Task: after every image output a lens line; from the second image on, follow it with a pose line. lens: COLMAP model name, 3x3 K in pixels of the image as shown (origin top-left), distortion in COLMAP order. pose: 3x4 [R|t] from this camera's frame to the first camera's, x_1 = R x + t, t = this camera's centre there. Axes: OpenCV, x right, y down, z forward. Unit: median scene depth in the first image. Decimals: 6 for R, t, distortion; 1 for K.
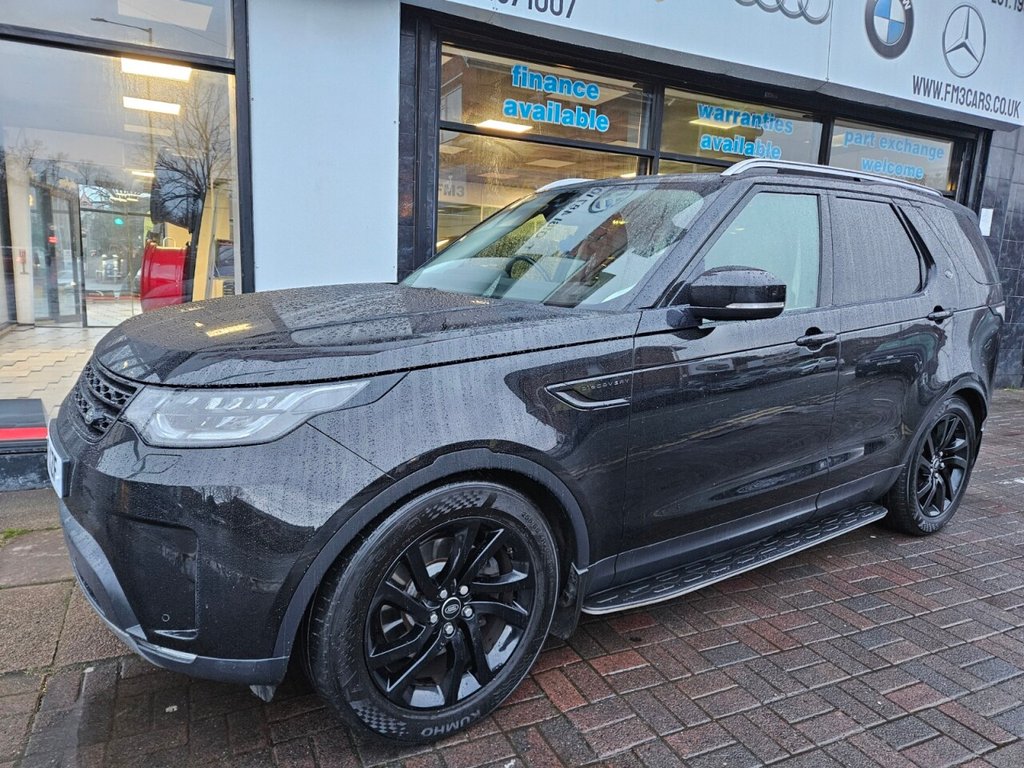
lens RADIAL K [[683.5, 0, 510.5], [0, 683.5, 391.3], [0, 0, 1]] dist [0.056165, -0.037055]
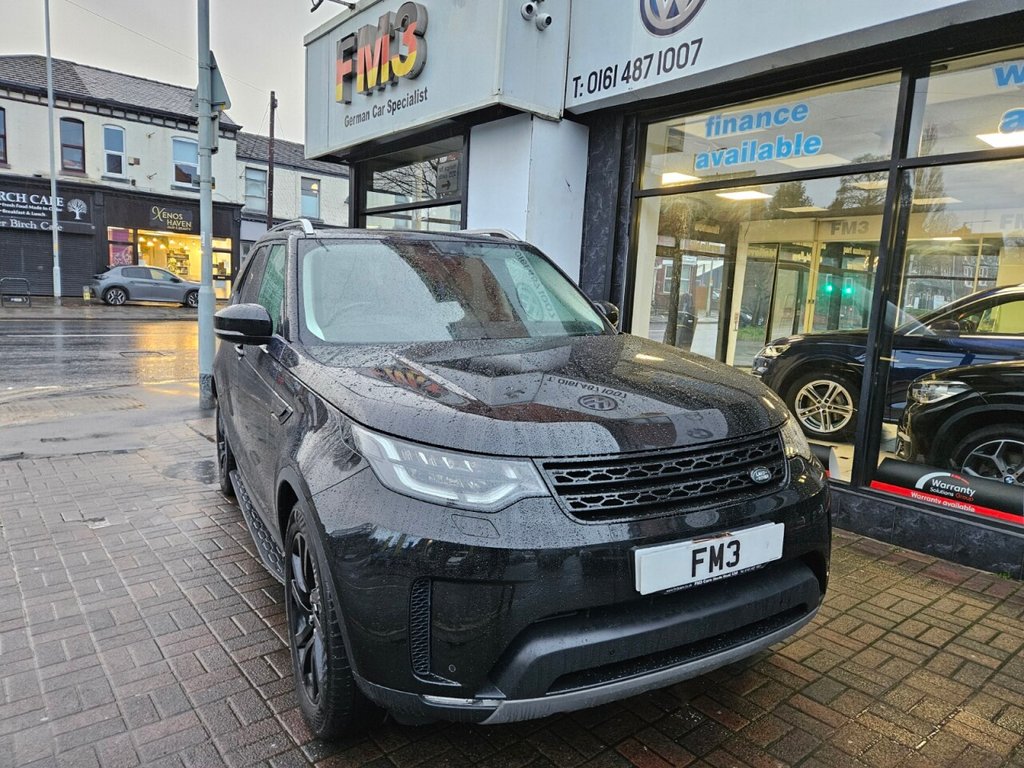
lens RADIAL K [[683.1, 0, 503.9], [0, 683.1, 374.8], [0, 0, 1]] dist [0.067348, -0.051684]
pose [[0.228683, 0.084188, -0.969854, 0.990050], [-0.200141, 0.979038, 0.037794, -0.100771], [0.952705, 0.185464, 0.240739, 0.595264]]
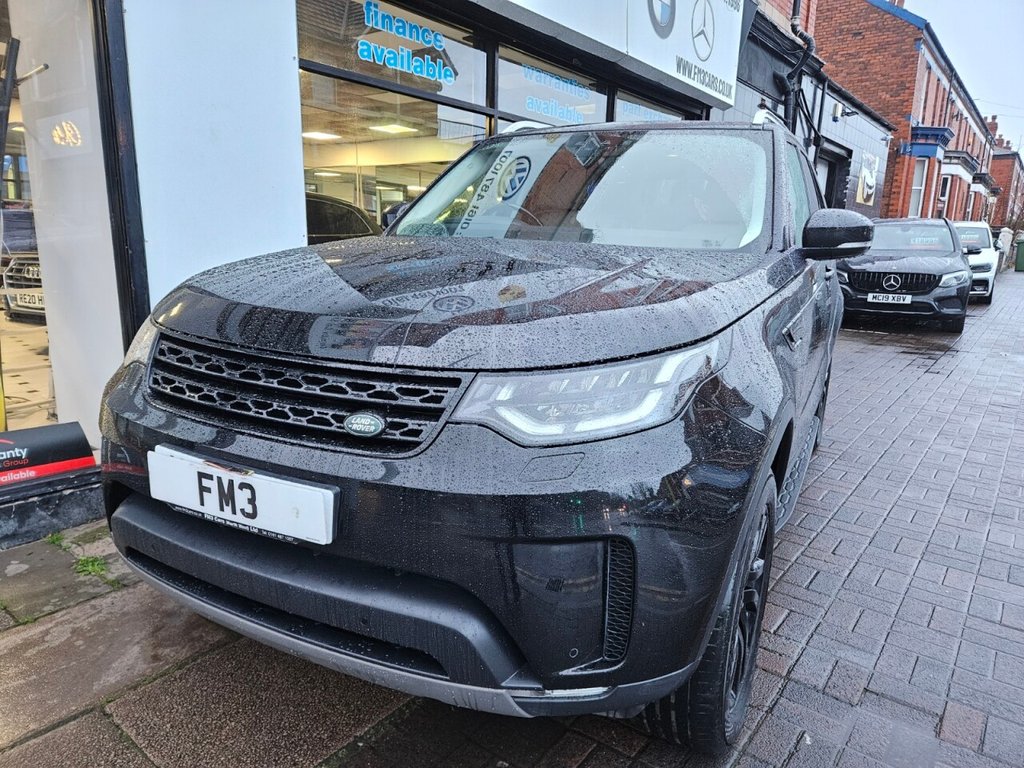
lens RADIAL K [[683.1, 0, 511.8], [0, 683.1, 387.1], [0, 0, 1]] dist [0.067348, -0.051684]
pose [[0.890419, -0.117474, 0.439721, -0.297676], [0.092037, 0.992631, 0.078815, -0.036347], [-0.445739, -0.029708, 0.894670, 0.113442]]
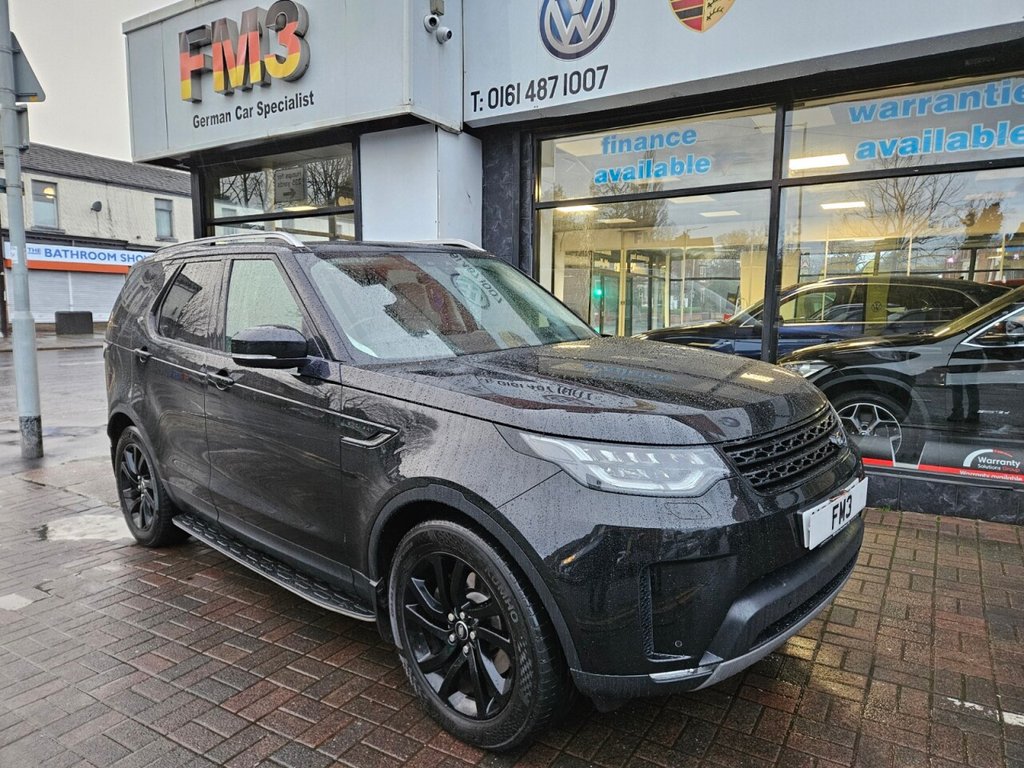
lens RADIAL K [[683.1, 0, 516.6], [0, 683.1, 382.6], [0, 0, 1]] dist [0.067348, -0.051684]
pose [[0.540859, 0.049481, -0.839657, 0.916490], [-0.122304, 0.992285, -0.020306, -0.058013], [0.832174, 0.113676, 0.542738, 0.372388]]
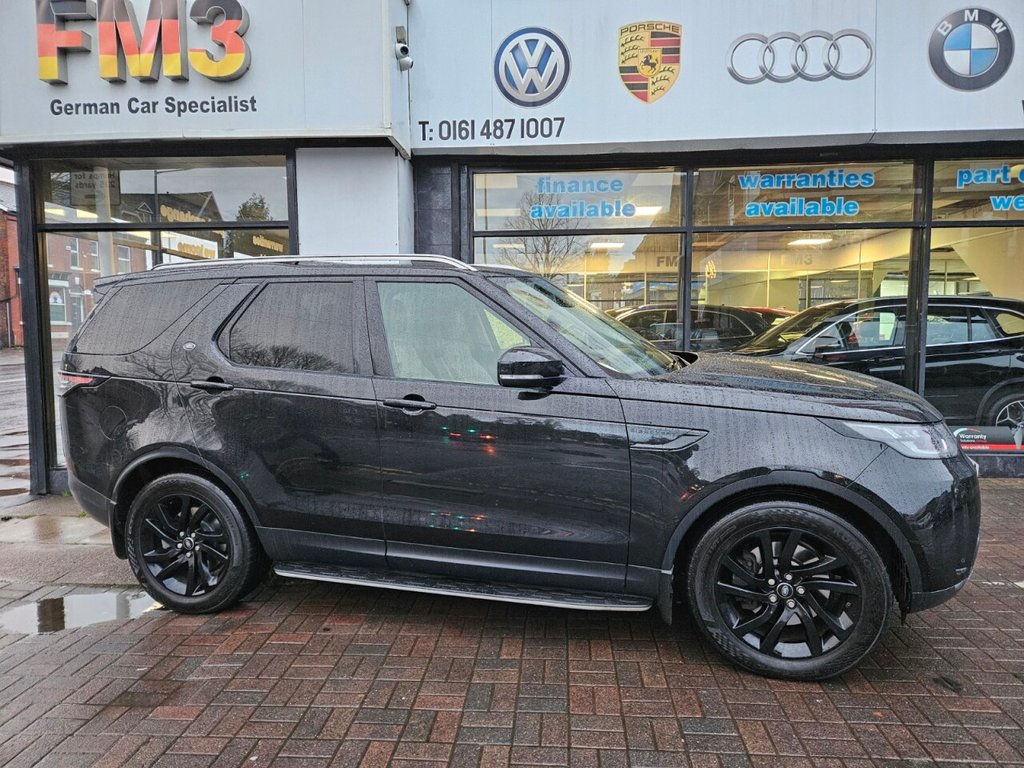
lens RADIAL K [[683.1, 0, 515.2], [0, 683.1, 374.2], [0, 0, 1]] dist [0.067348, -0.051684]
pose [[0.867283, -0.016342, -0.497547, 0.602554], [-0.041136, 0.993690, -0.104343, -0.004117], [0.496112, 0.110962, 0.861139, -0.015986]]
